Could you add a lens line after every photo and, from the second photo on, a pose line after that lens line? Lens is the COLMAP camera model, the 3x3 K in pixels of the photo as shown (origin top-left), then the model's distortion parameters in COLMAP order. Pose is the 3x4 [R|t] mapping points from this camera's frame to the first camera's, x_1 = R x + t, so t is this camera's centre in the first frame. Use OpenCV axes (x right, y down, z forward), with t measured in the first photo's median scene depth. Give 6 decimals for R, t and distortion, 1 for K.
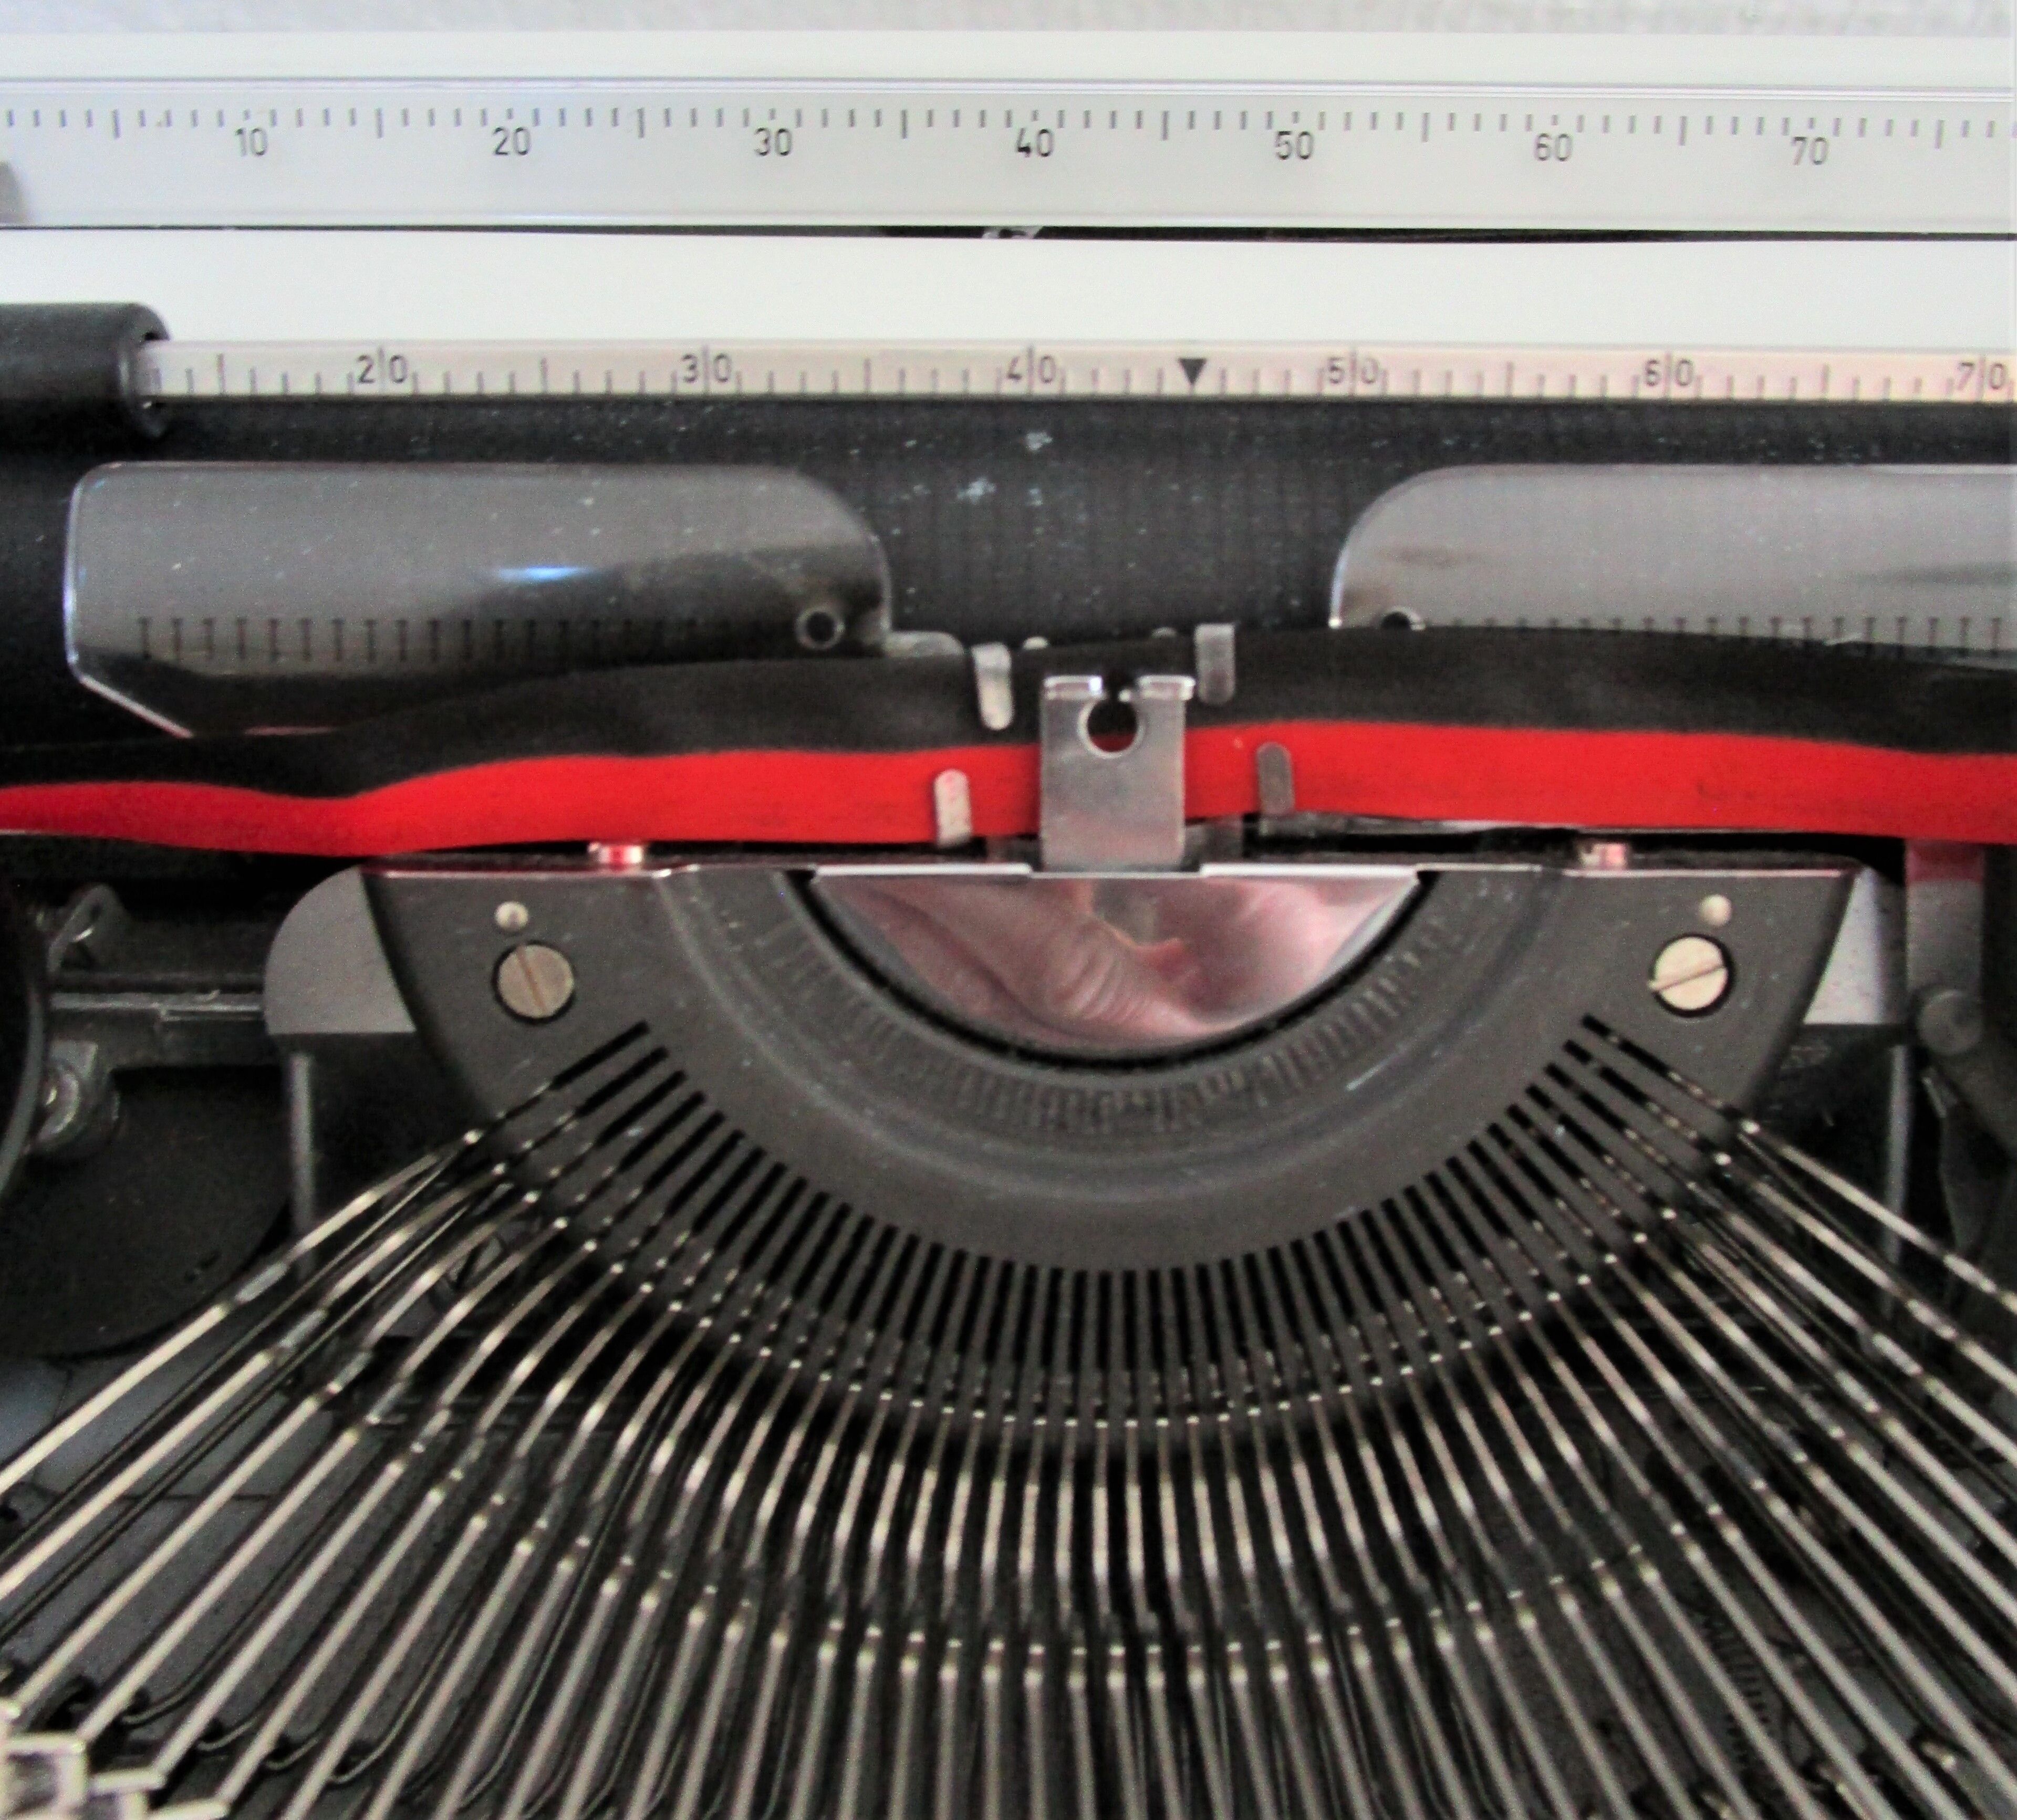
lens RADIAL K [[1924.6, 0, 1005.1], [0, 1924.6, 725.3], [0, 0, 1]] dist [-0.018377, -0.002685]
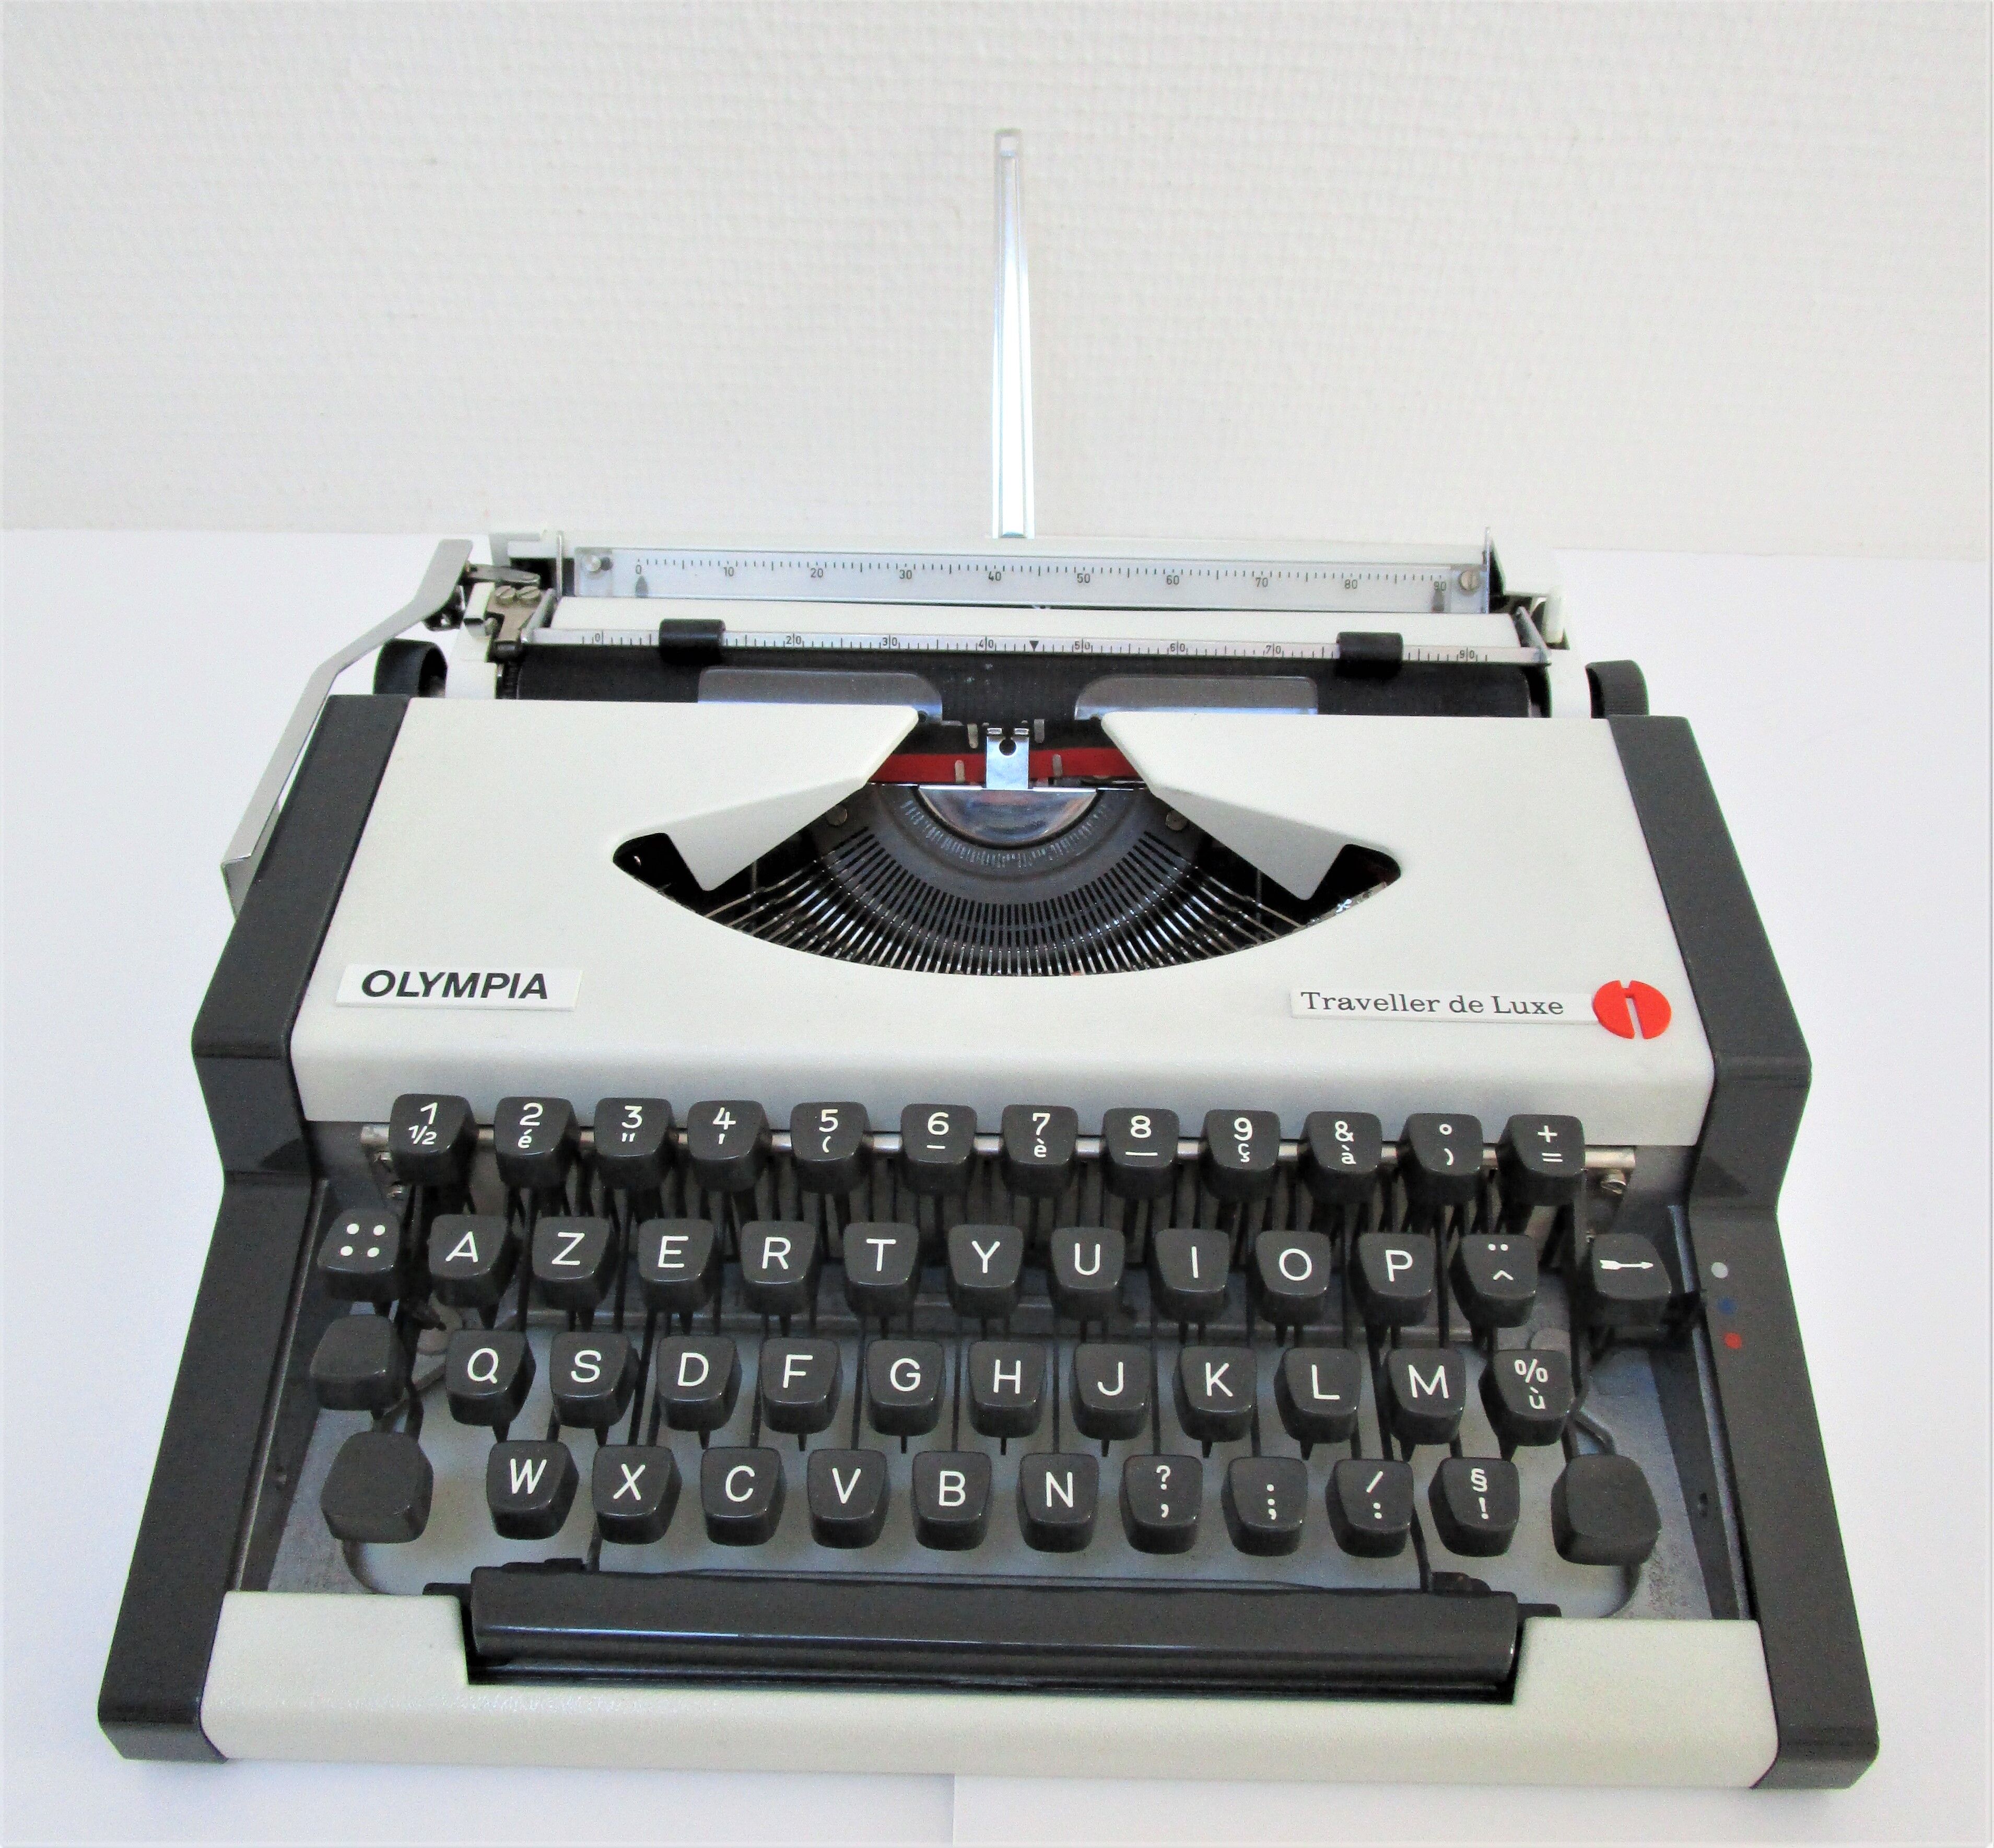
lens RADIAL K [[1939.7, 0, 1011.2], [0, 1939.7, 885.9], [0, 0, 1]] dist [-0.011935, 0.003414]
pose [[0.999709, 0.017327, -0.016806, 0.121857], [-0.019330, 0.991657, -0.127445, 0.669076], [0.014458, 0.127732, 0.991703, -2.315232]]
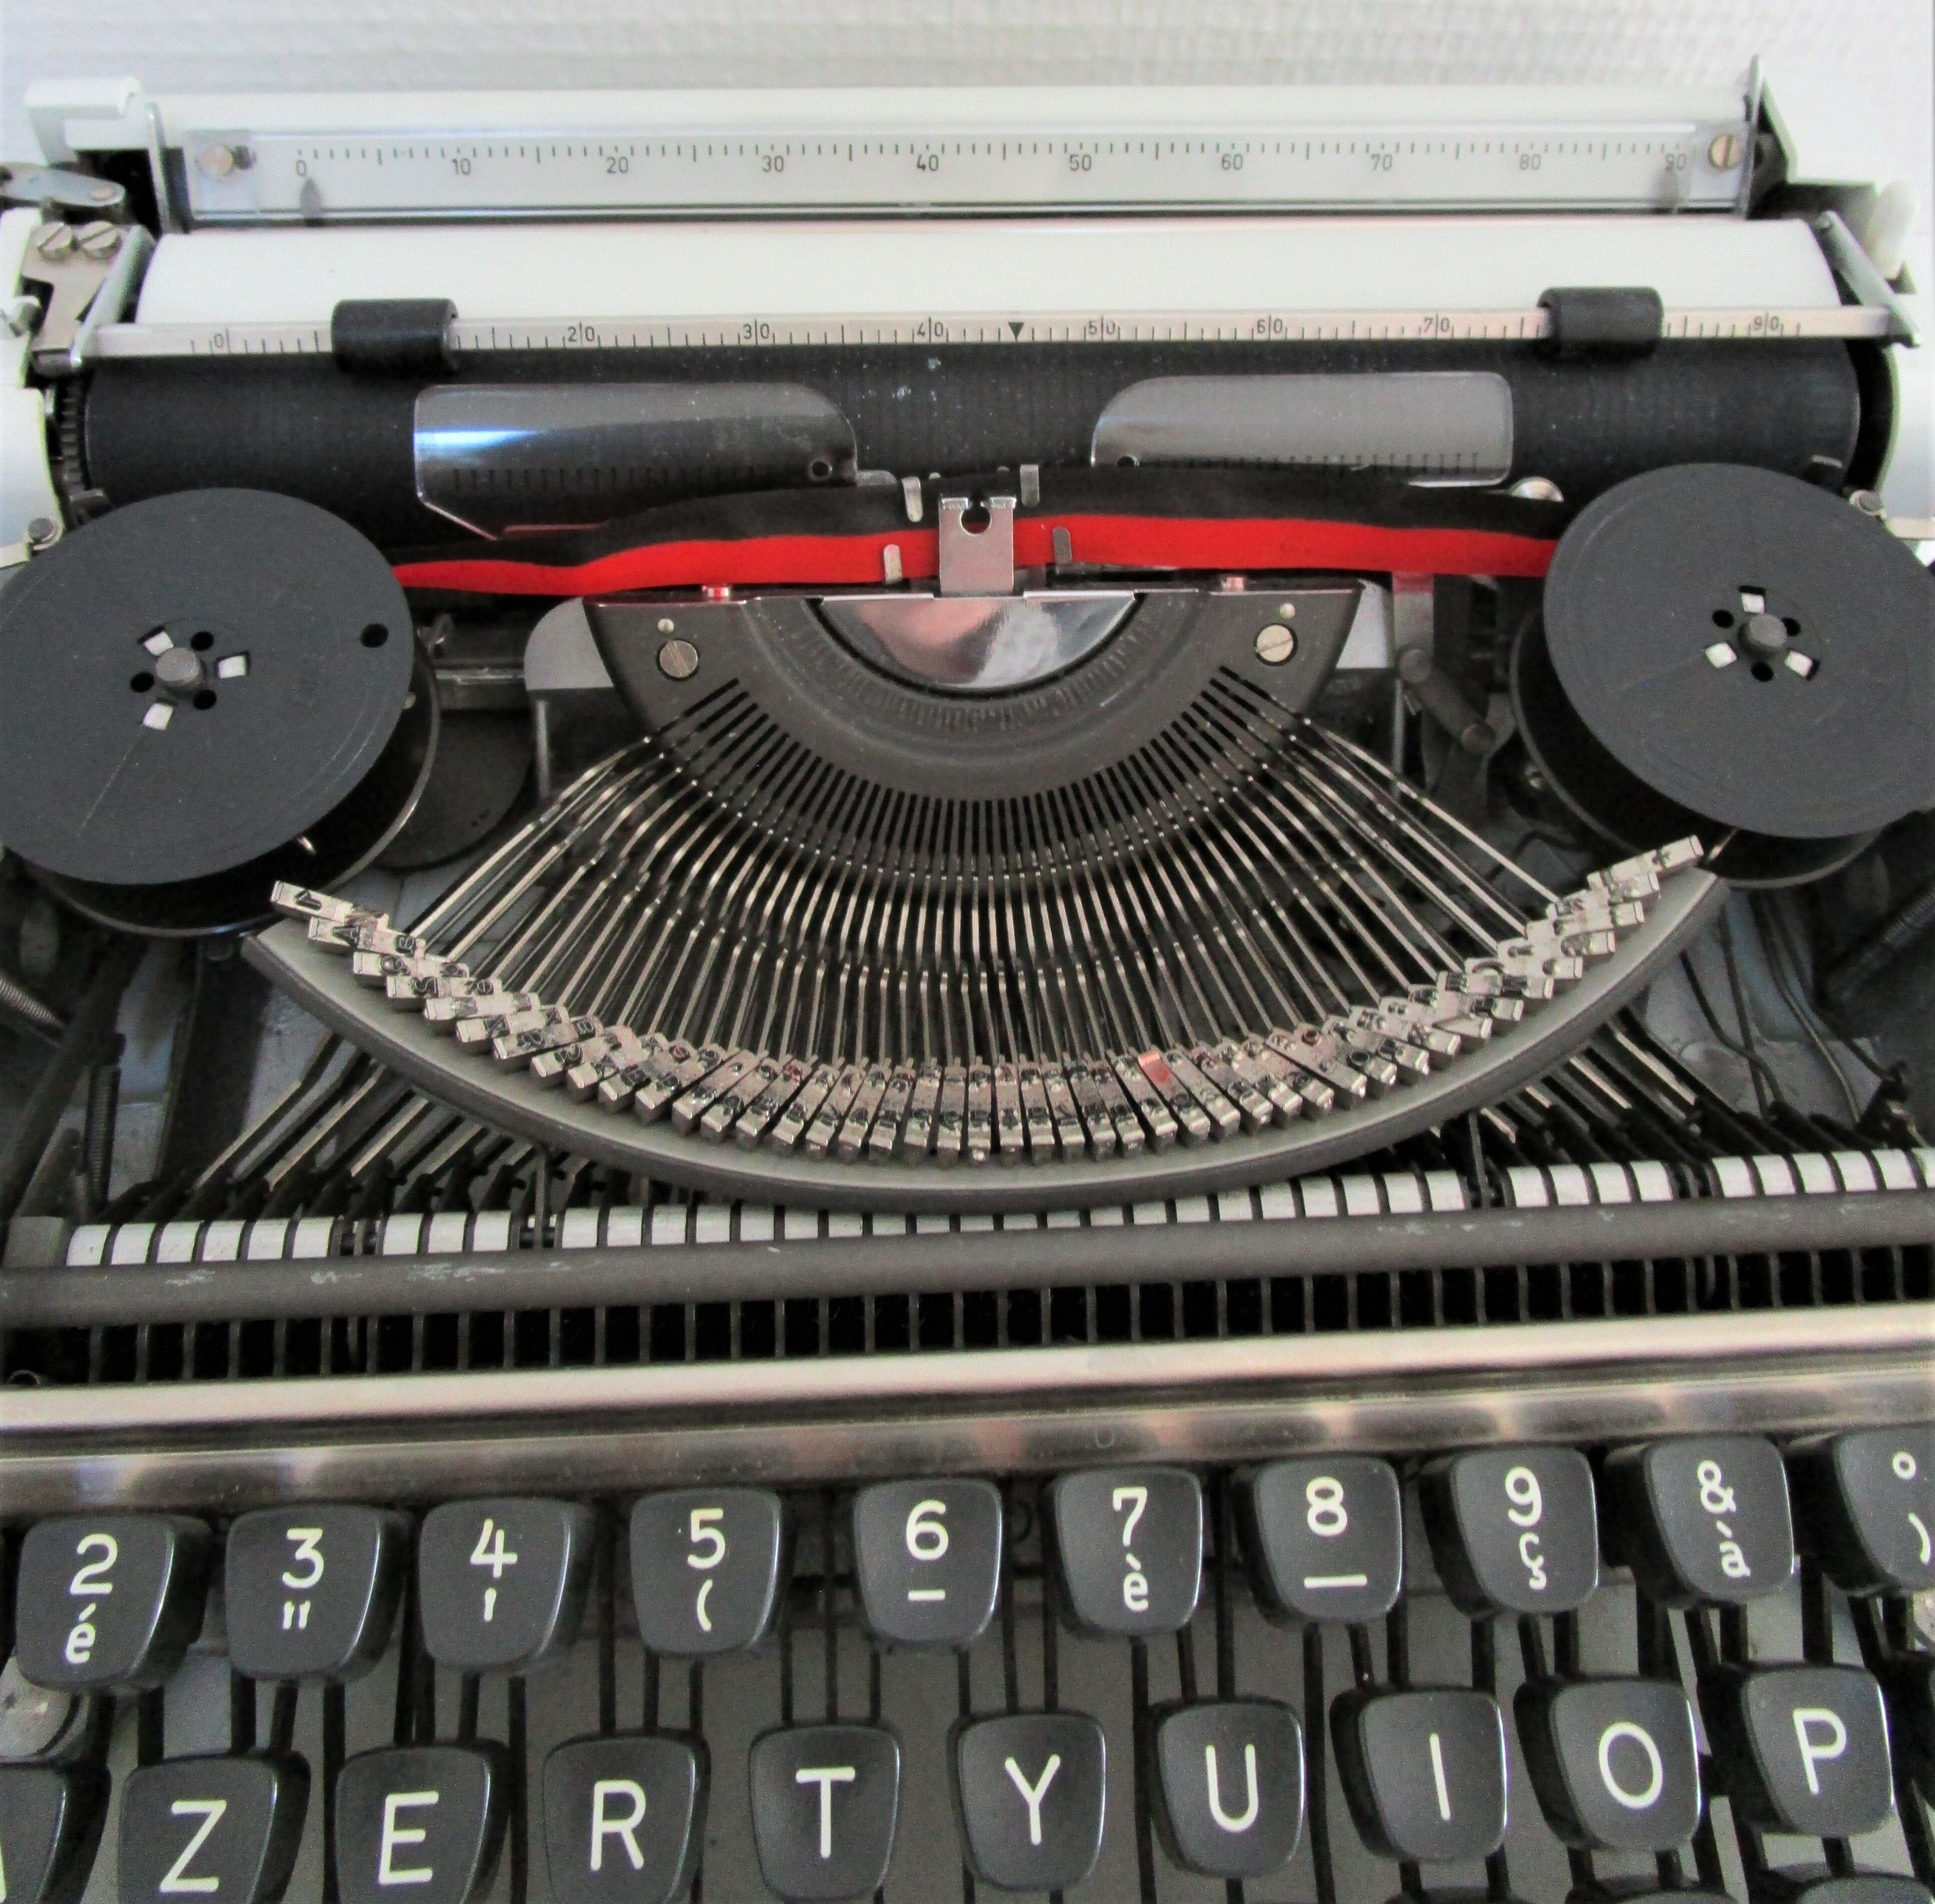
lens RADIAL K [[1859.2, 0, 969.8], [0, 1859.2, 596.3], [0, 0, 1]] dist [-0.014931, -0.000354]
pose [[0.998888, -0.018158, 0.043504, -0.031757], [0.013566, 0.994526, 0.103601, -0.114354], [-0.045147, -0.102896, 0.993667, -0.829886]]
